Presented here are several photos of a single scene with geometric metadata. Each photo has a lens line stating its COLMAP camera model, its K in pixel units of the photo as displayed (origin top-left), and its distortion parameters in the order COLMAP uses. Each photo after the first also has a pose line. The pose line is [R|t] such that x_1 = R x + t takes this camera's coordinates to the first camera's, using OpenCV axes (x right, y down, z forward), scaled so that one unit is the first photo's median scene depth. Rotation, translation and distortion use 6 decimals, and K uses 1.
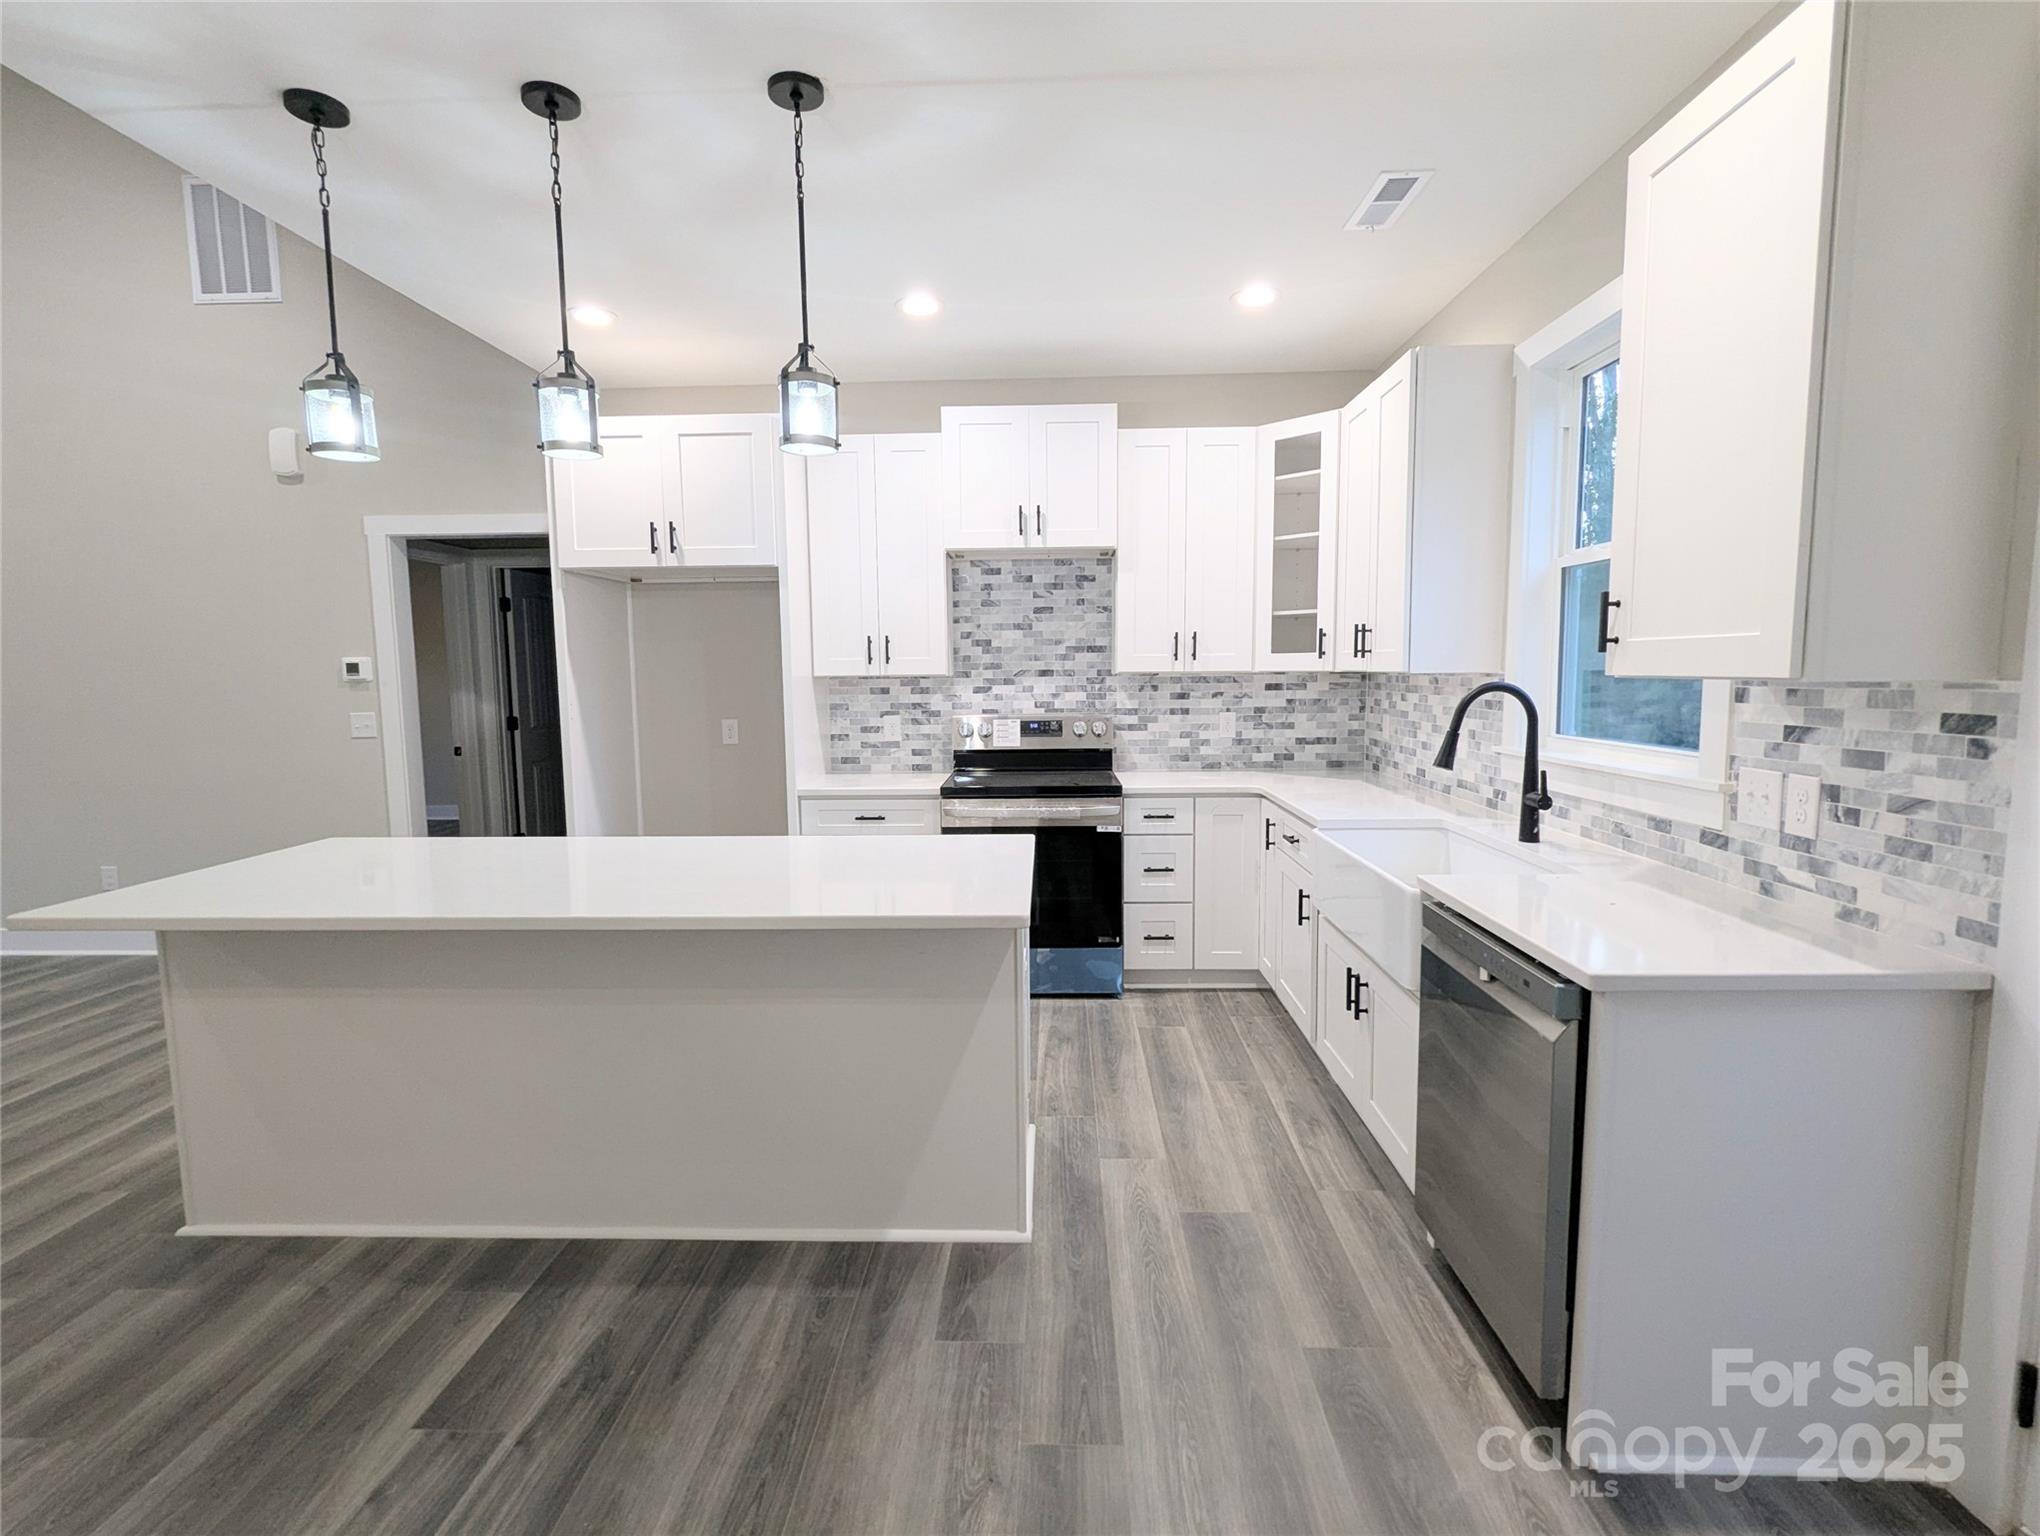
lens RADIAL K [[971.7, 0, 1024.8], [0, 971.7, 763.9], [0, 0, 1]] dist [-0.002078, -0.001038]
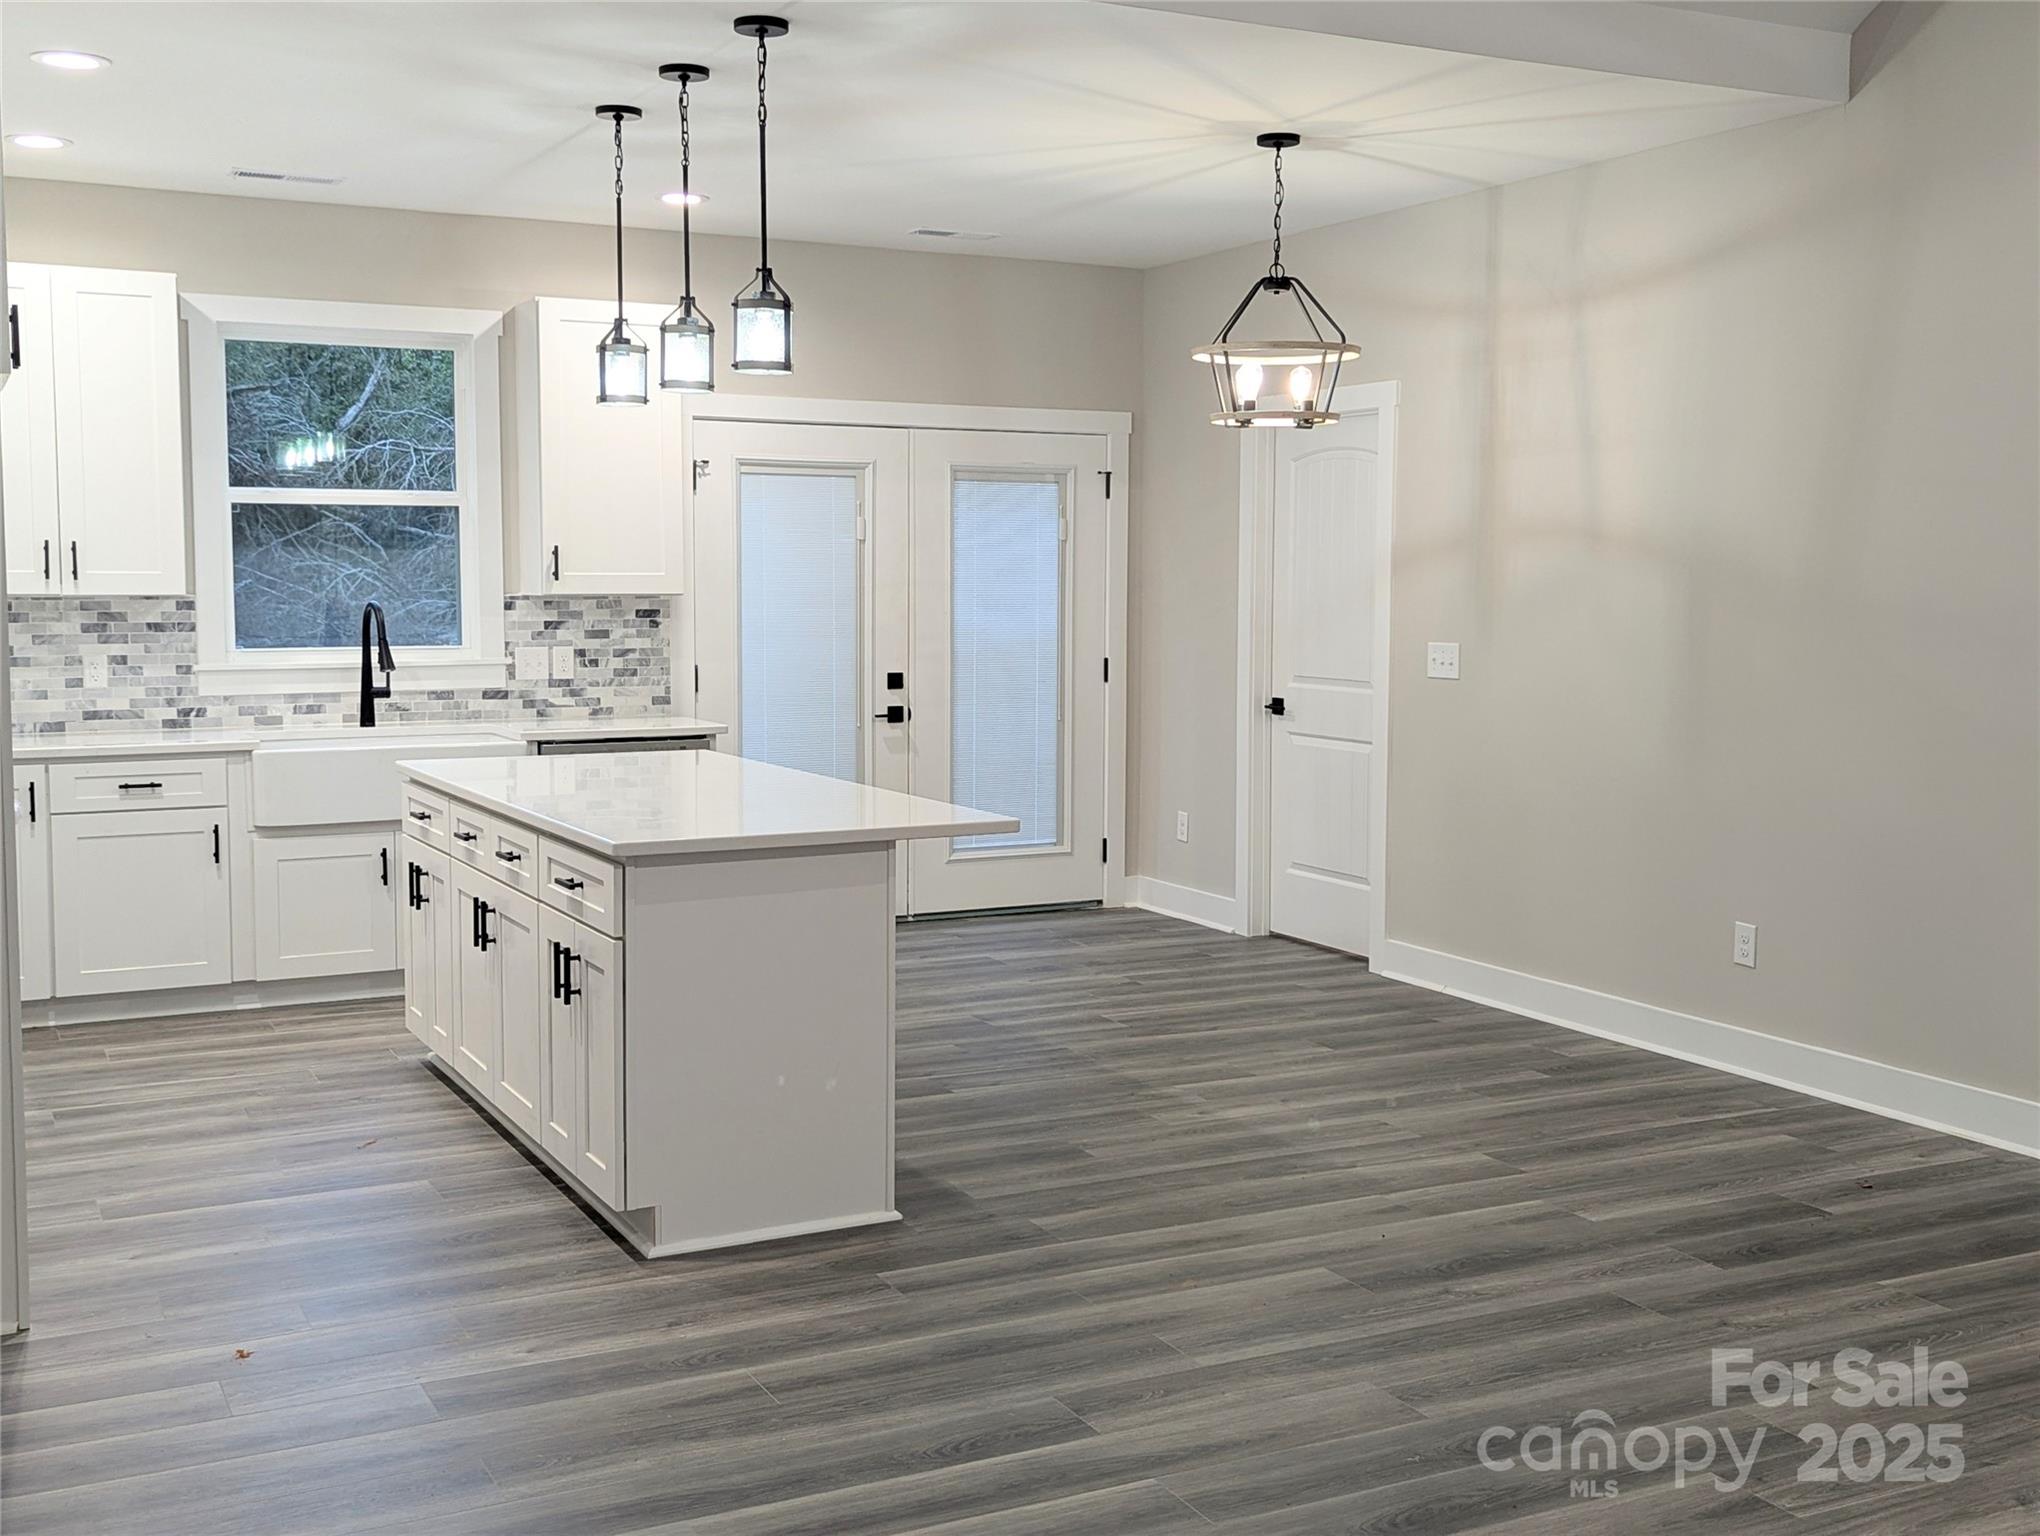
lens RADIAL K [[2210.8, 0, 1042.9], [0, 2210.8, 703.2], [0, 0, 1]] dist [0.034430, 0.000000]
pose [[-0.487811, -0.047516, 0.871655, -3.505725], [0.085997, 0.991045, 0.102152, -0.245141], [-0.868703, 0.124791, -0.479356, 2.332097]]
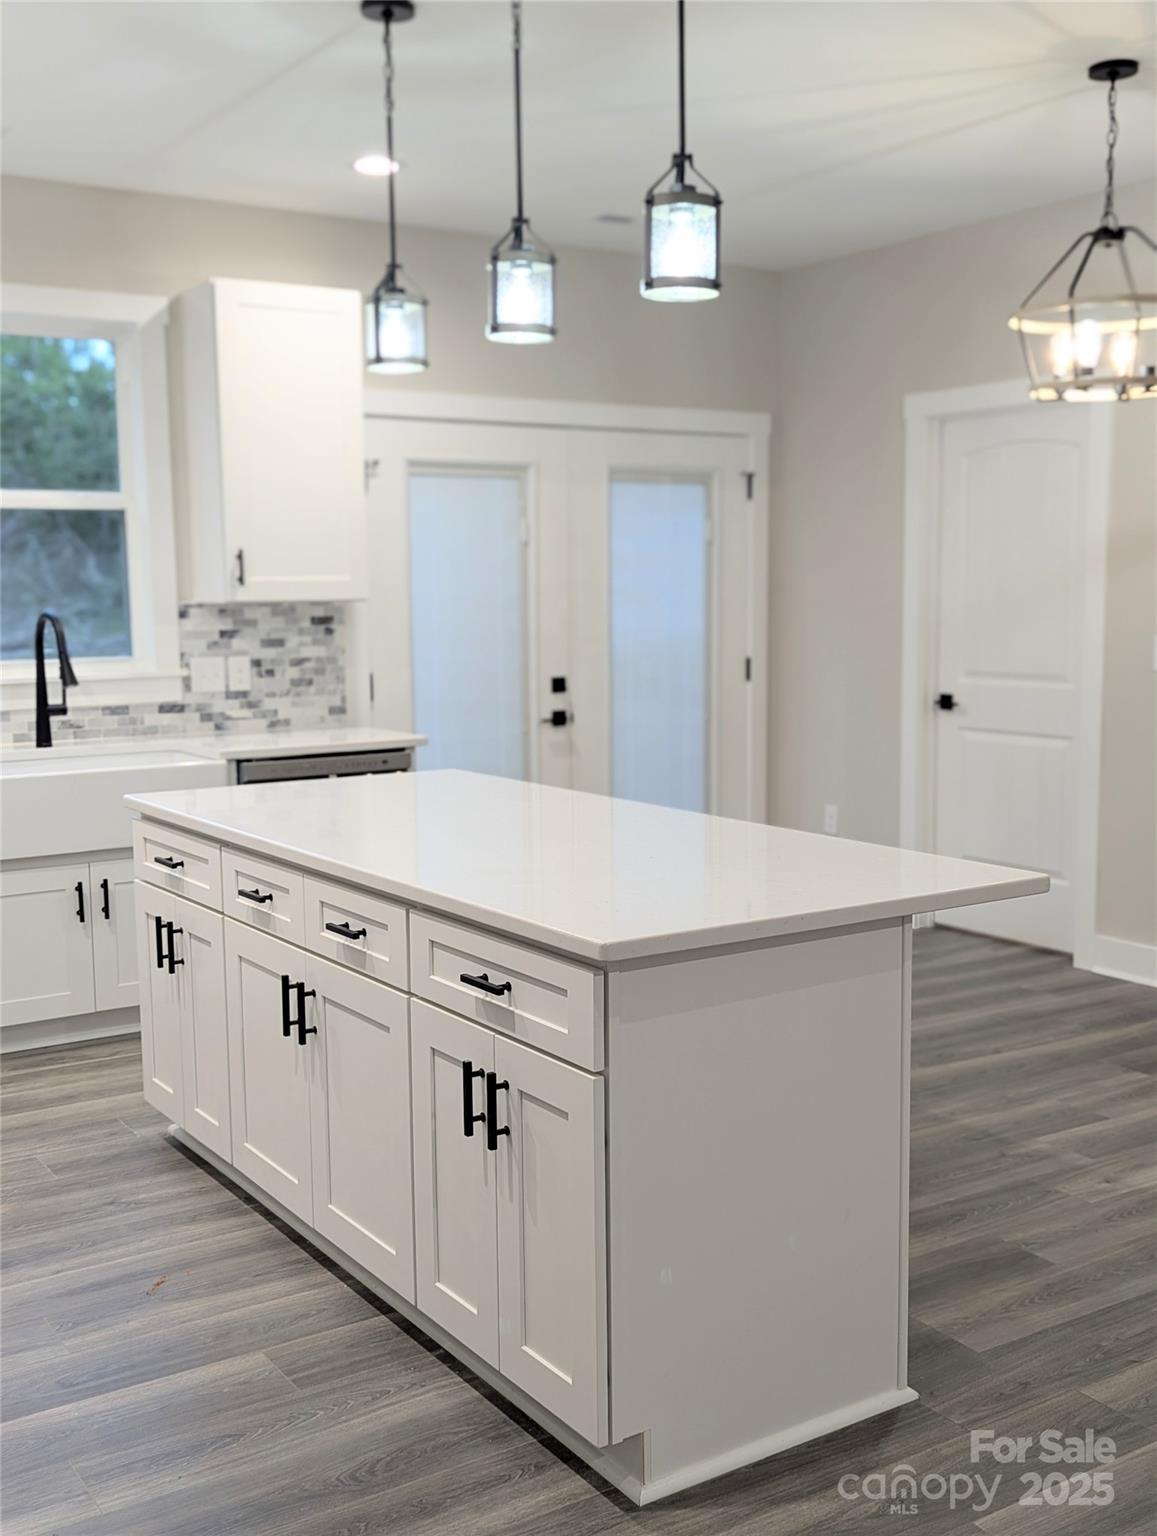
lens RADIAL K [[1664.6, 0, 577.4], [0, 1664.6, 767.5], [0, 0, 1]] dist [0.034430, 0.000000]
pose [[-0.568436, -0.076751, 0.819140, -2.167860], [0.095730, 0.982706, 0.158508, -0.222337], [-0.817139, 0.168518, -0.551258, 2.293464]]
